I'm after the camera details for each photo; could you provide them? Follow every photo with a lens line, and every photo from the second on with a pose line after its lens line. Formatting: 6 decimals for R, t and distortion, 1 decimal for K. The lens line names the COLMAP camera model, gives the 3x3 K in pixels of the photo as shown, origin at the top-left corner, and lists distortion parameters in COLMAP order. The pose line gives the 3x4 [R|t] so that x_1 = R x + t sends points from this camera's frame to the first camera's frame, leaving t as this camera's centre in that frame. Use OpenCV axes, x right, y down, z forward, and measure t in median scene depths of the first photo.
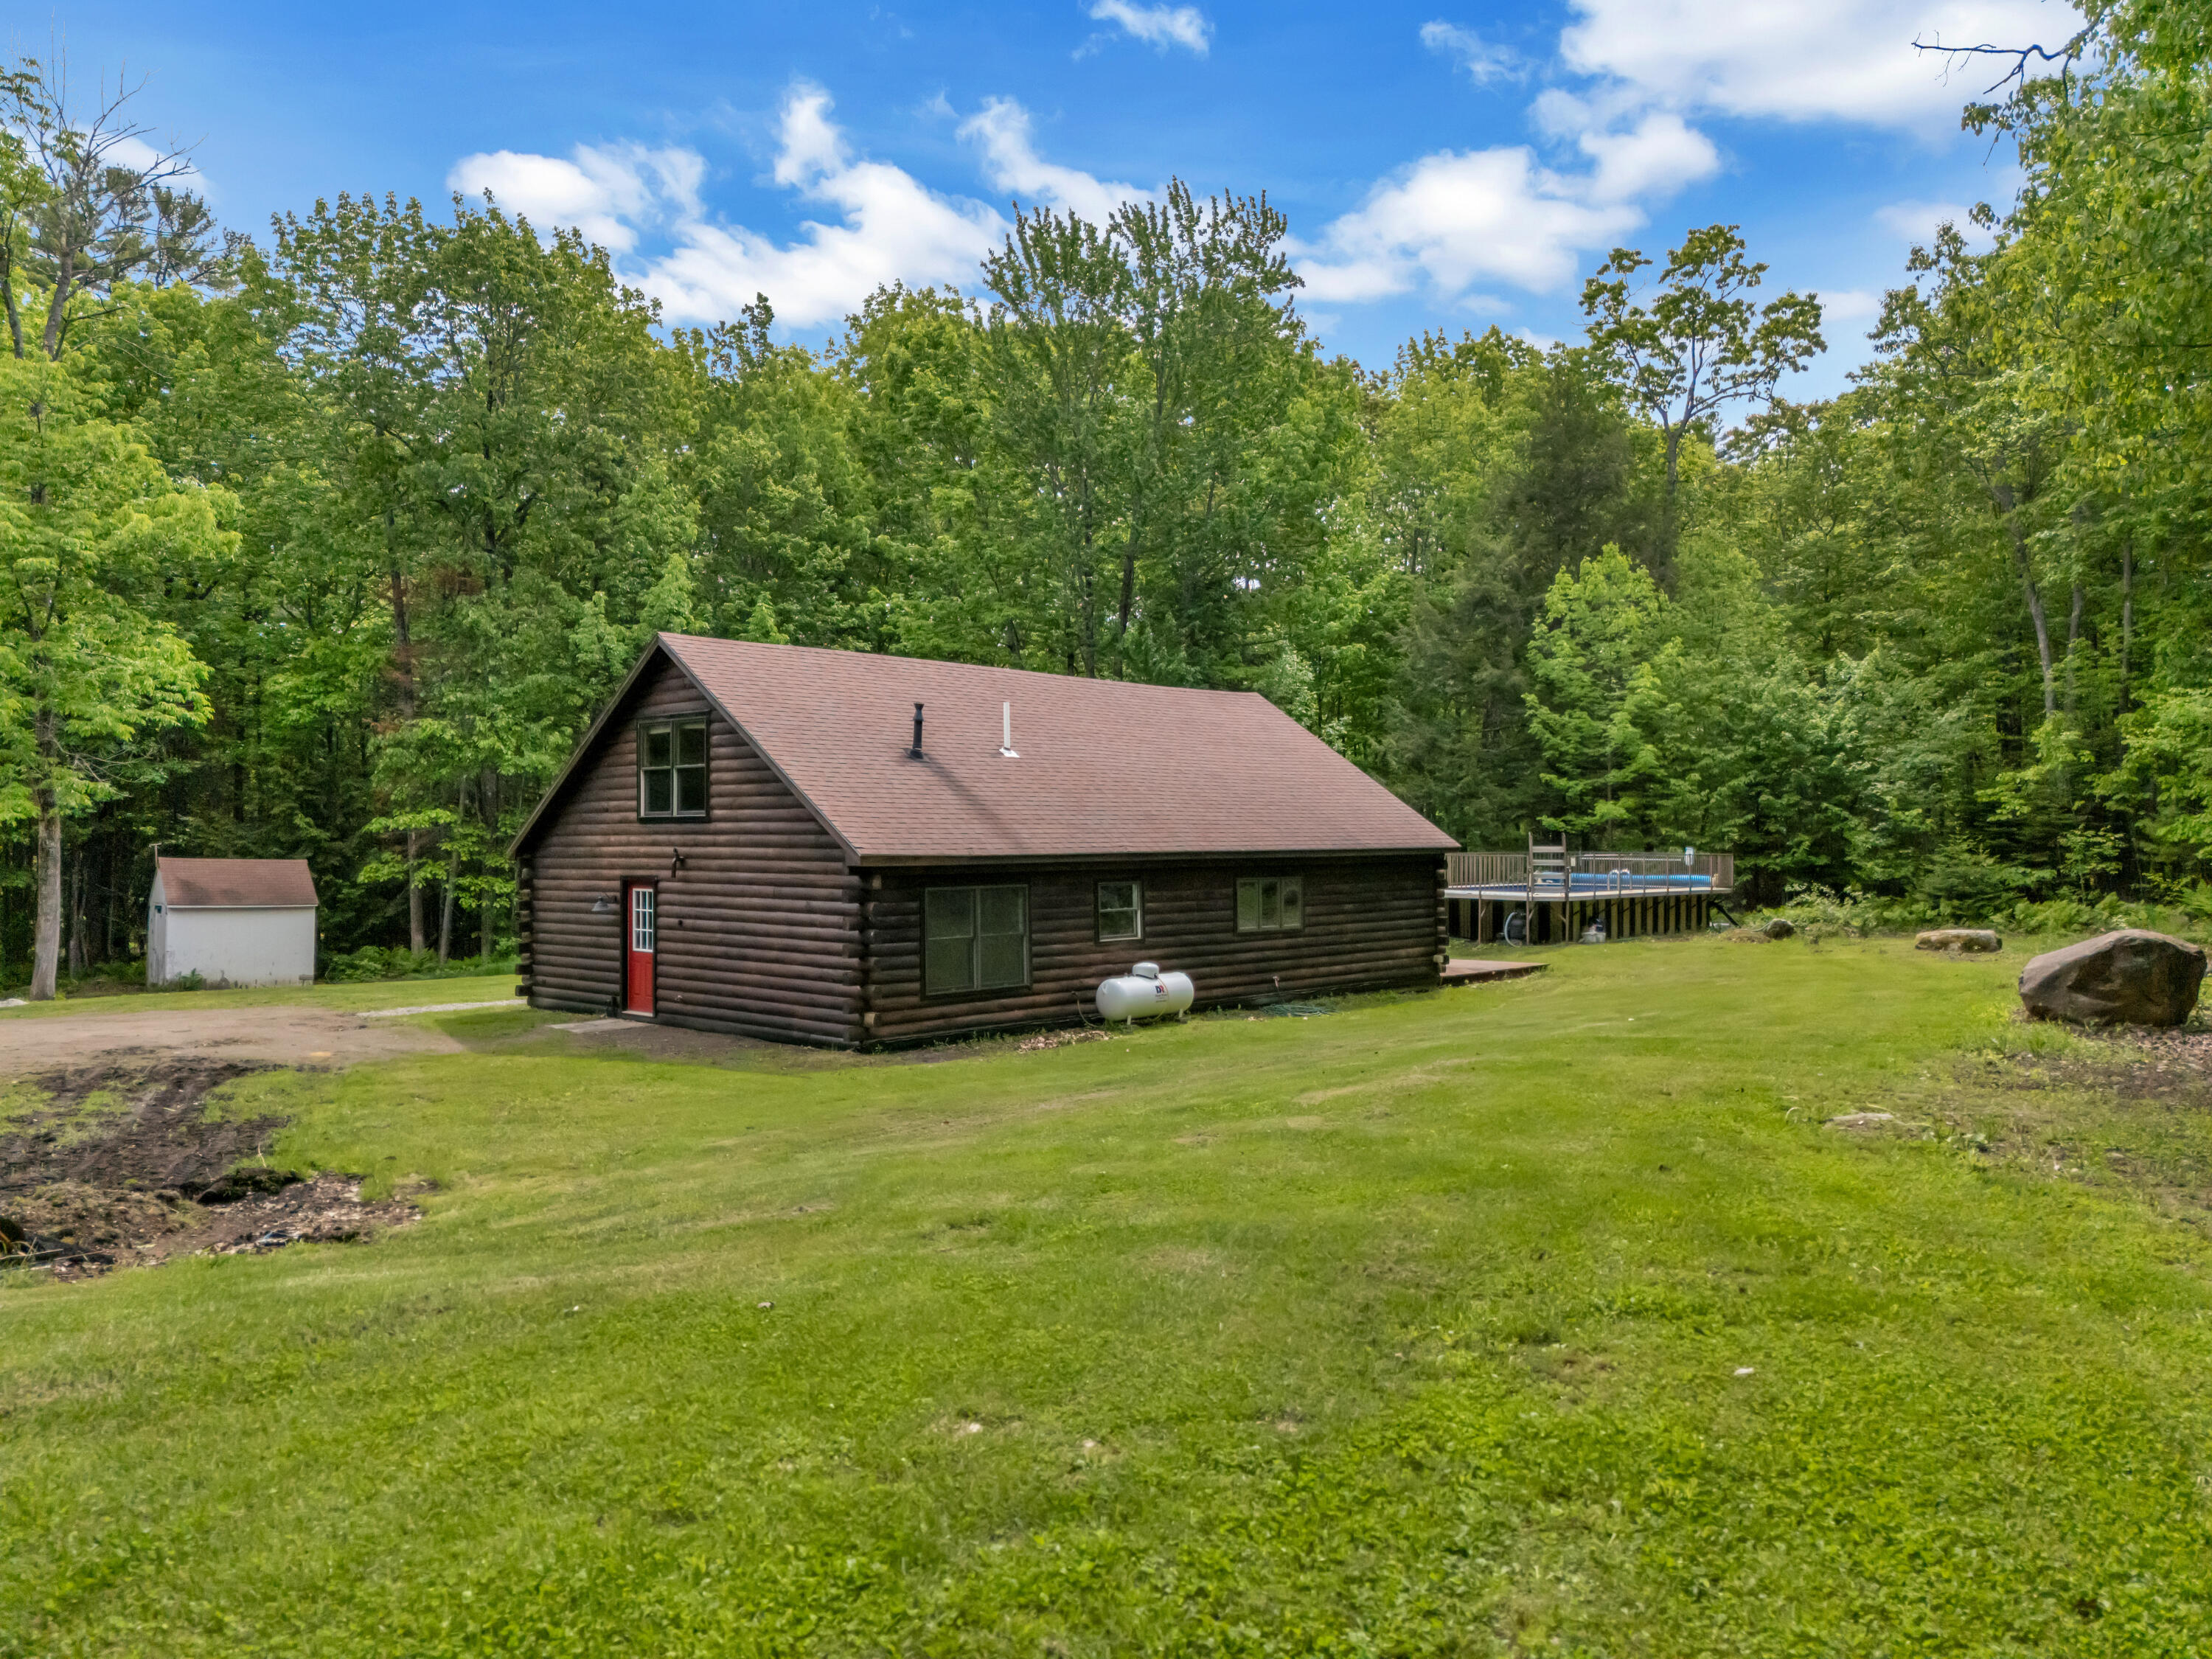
lens RADIAL K [[1633.4, 0, 1104.6], [0, 1633.4, 816.9], [0, 0, 1]] dist [0.086972, -0.081312]
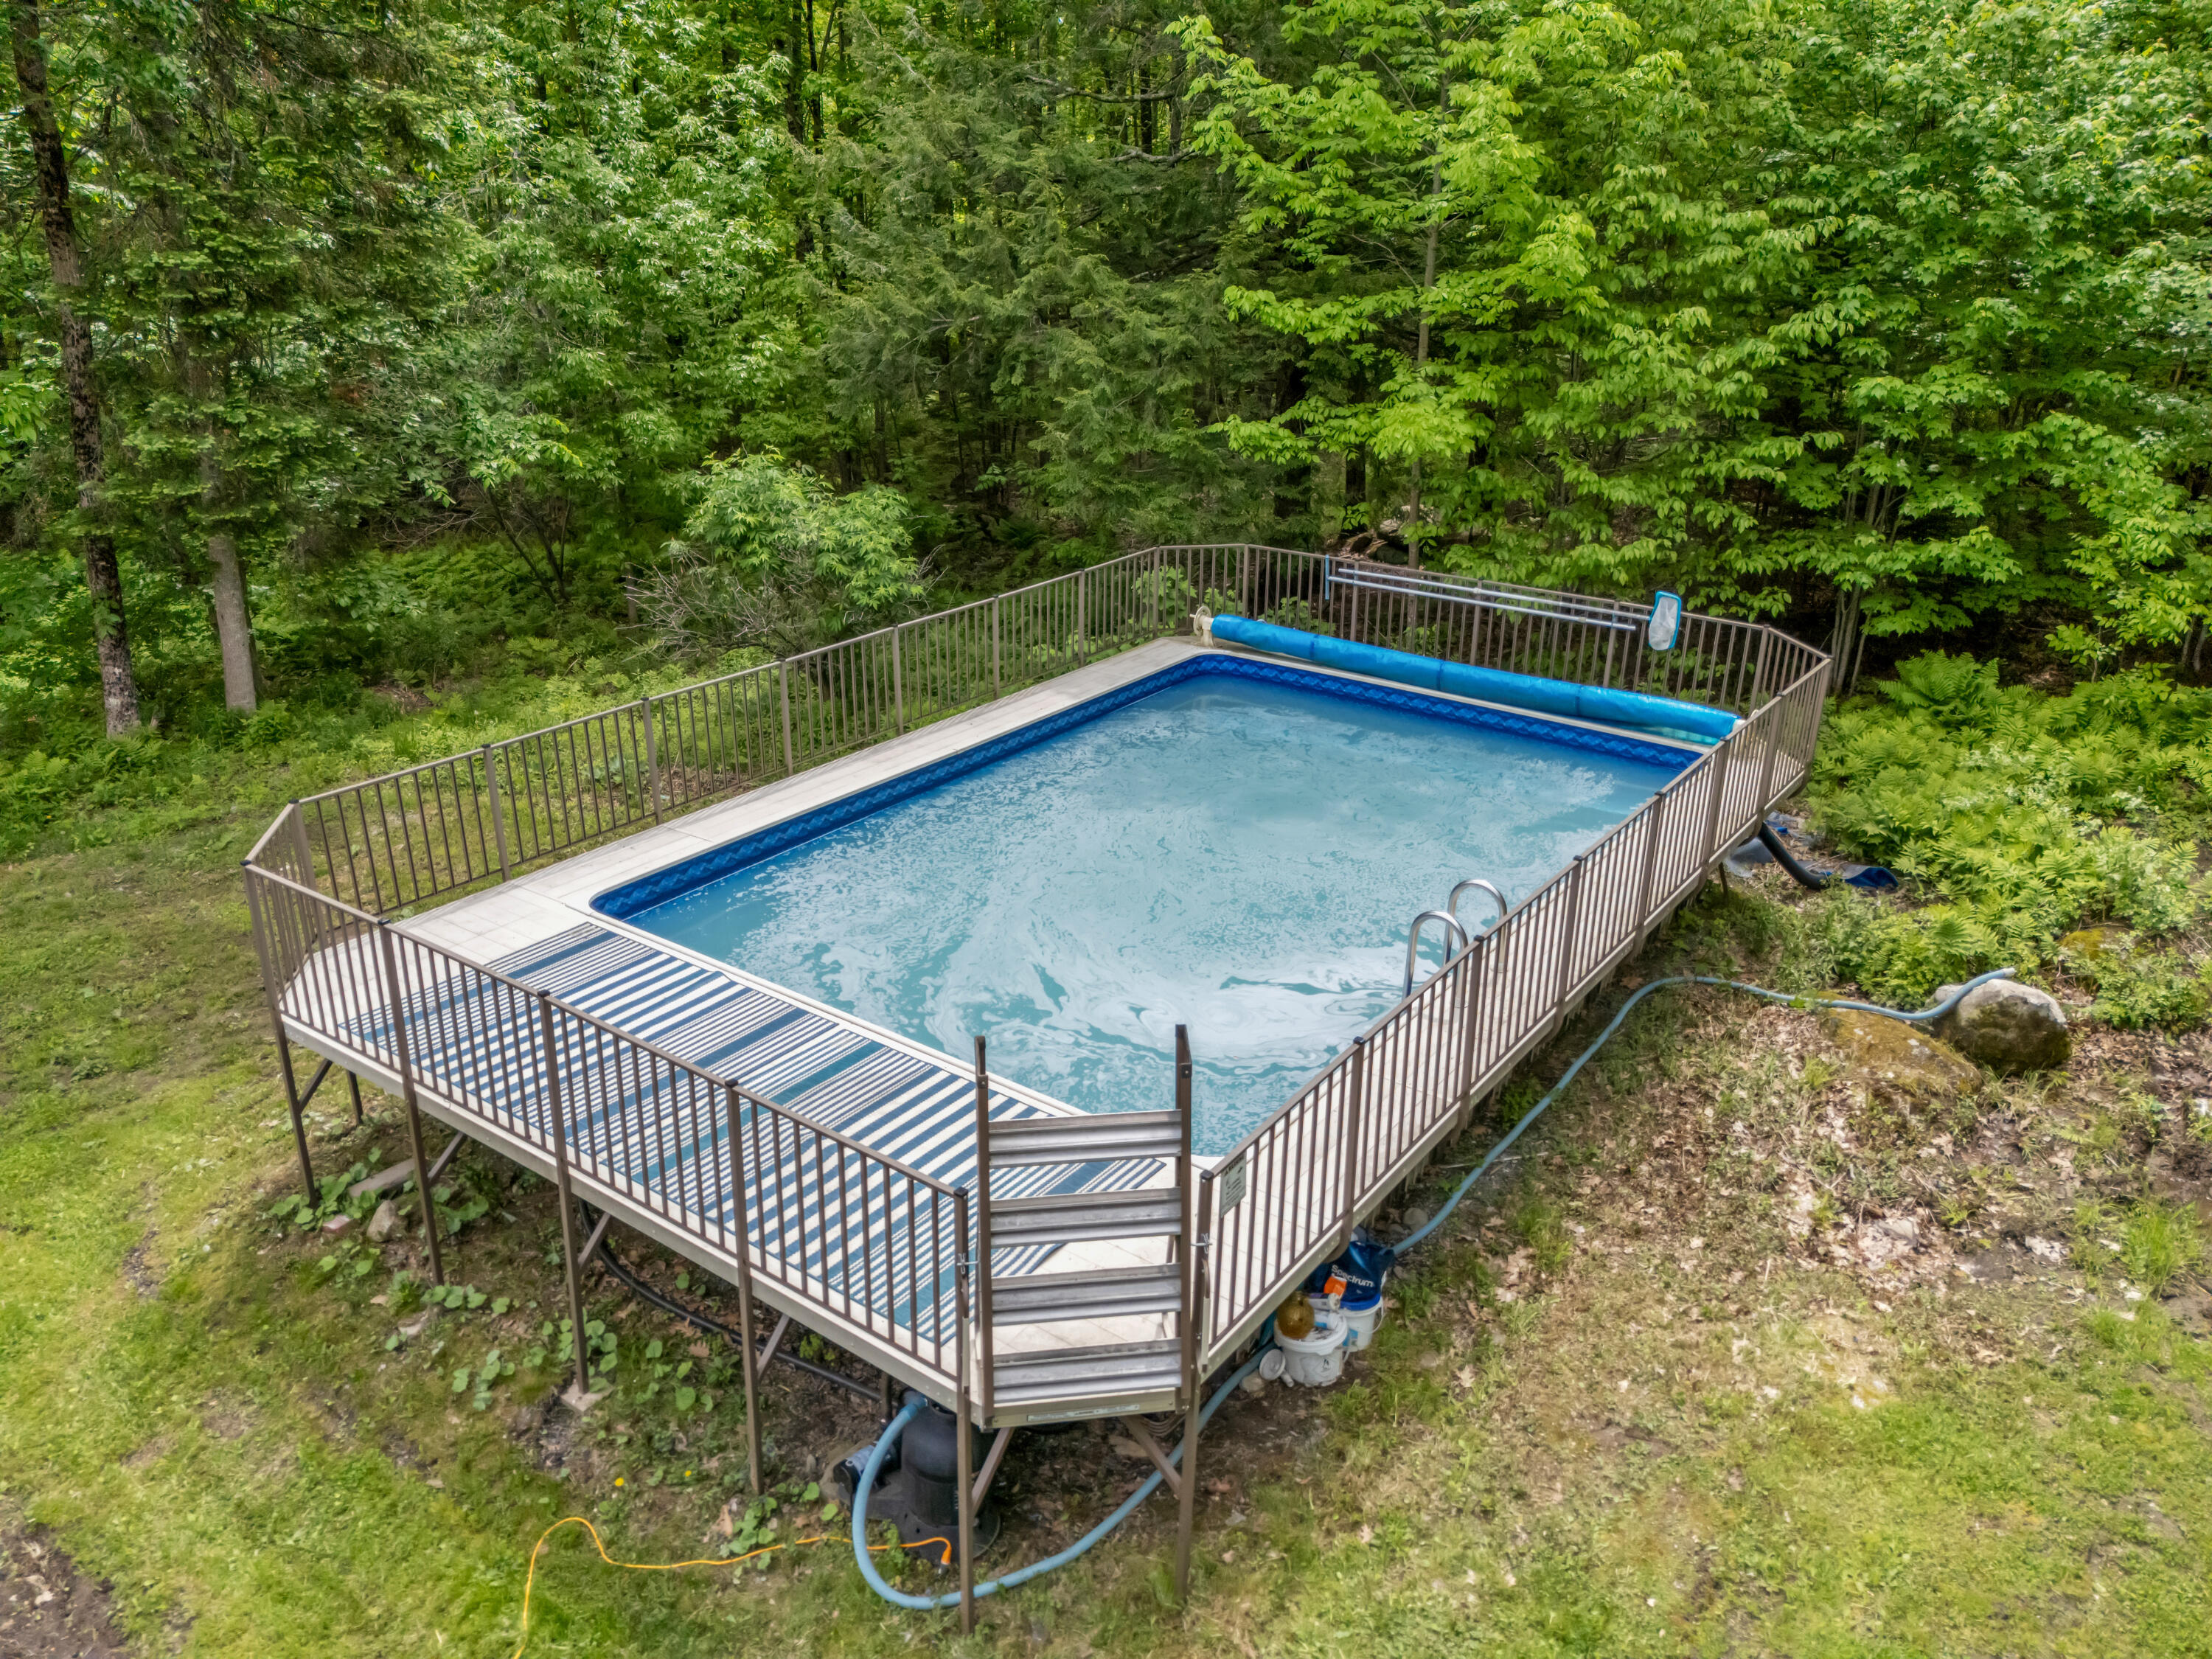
lens RADIAL K [[1633.4, 0, 1104.6], [0, 1633.4, 816.9], [0, 0, 1]] dist [0.086972, -0.081312]
pose [[0.989742, -0.042145, 0.136509, 0.195883], [-0.012885, 0.925272, 0.379084, -0.053369], [-0.142284, -0.376955, 0.915238, 0.677423]]
